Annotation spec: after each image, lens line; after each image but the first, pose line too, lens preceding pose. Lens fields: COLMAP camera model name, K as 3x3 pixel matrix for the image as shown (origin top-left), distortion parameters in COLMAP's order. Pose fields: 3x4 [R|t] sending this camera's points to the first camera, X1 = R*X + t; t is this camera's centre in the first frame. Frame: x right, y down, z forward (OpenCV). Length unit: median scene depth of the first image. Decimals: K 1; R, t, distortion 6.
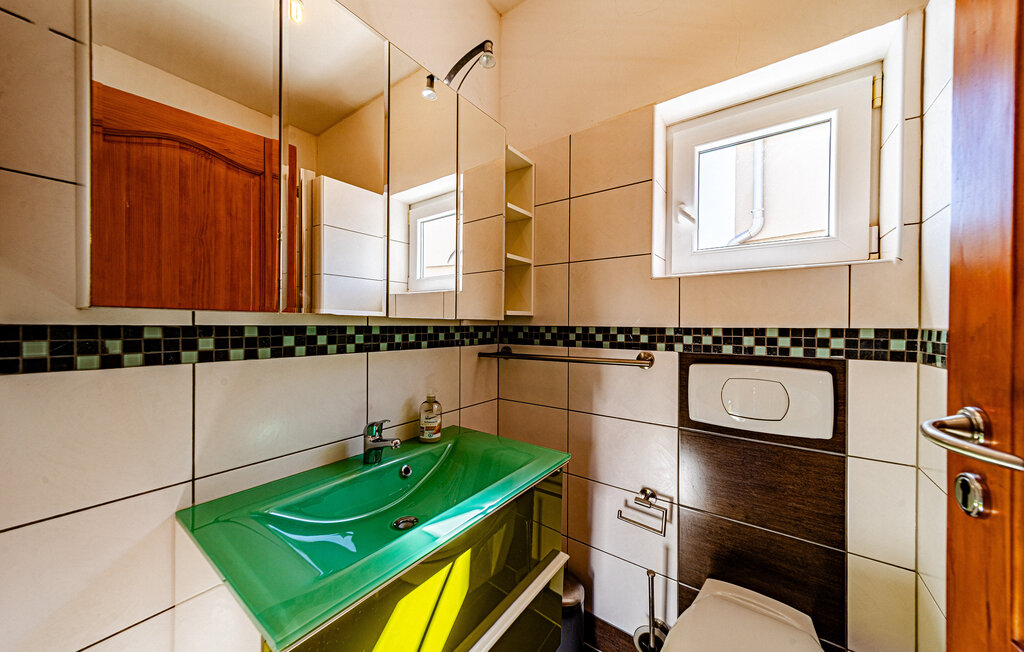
lens RADIAL K [[353.0, 0, 514.9], [0, 353.0, 327.6], [0, 0, 1]] dist [0.002740, -0.000086]
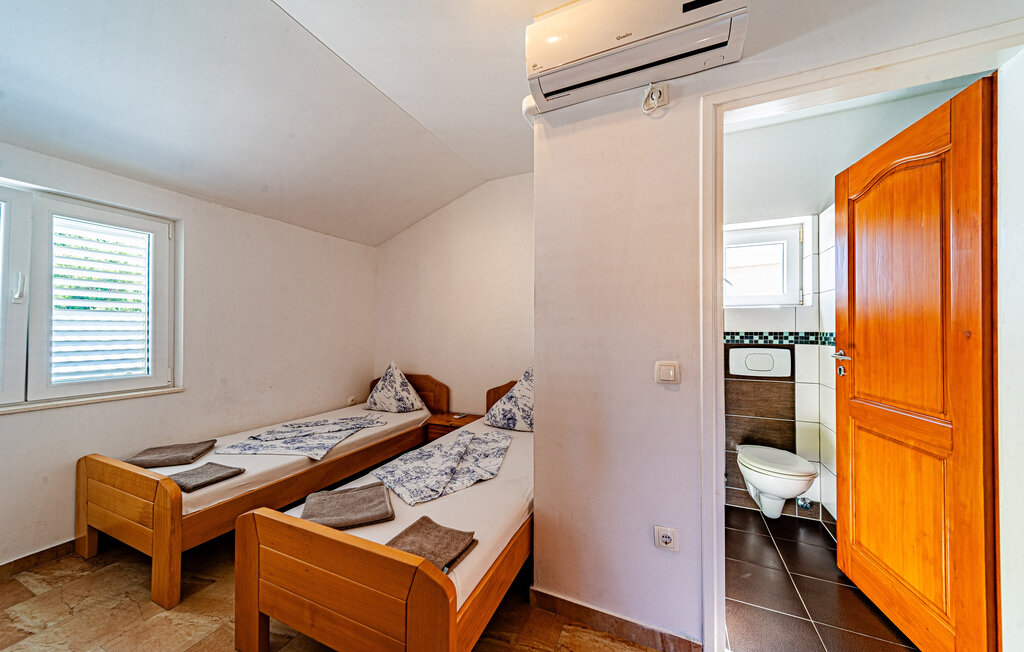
lens RADIAL K [[353.0, 0, 513.6], [0, 353.0, 327.1], [0, 0, 1]] dist [0.002740, -0.000086]
pose [[0.978768, -0.002577, 0.204954, -1.483239], [0.005002, 0.999923, -0.011316, -0.013836], [-0.204909, 0.012101, 0.978706, -1.019780]]
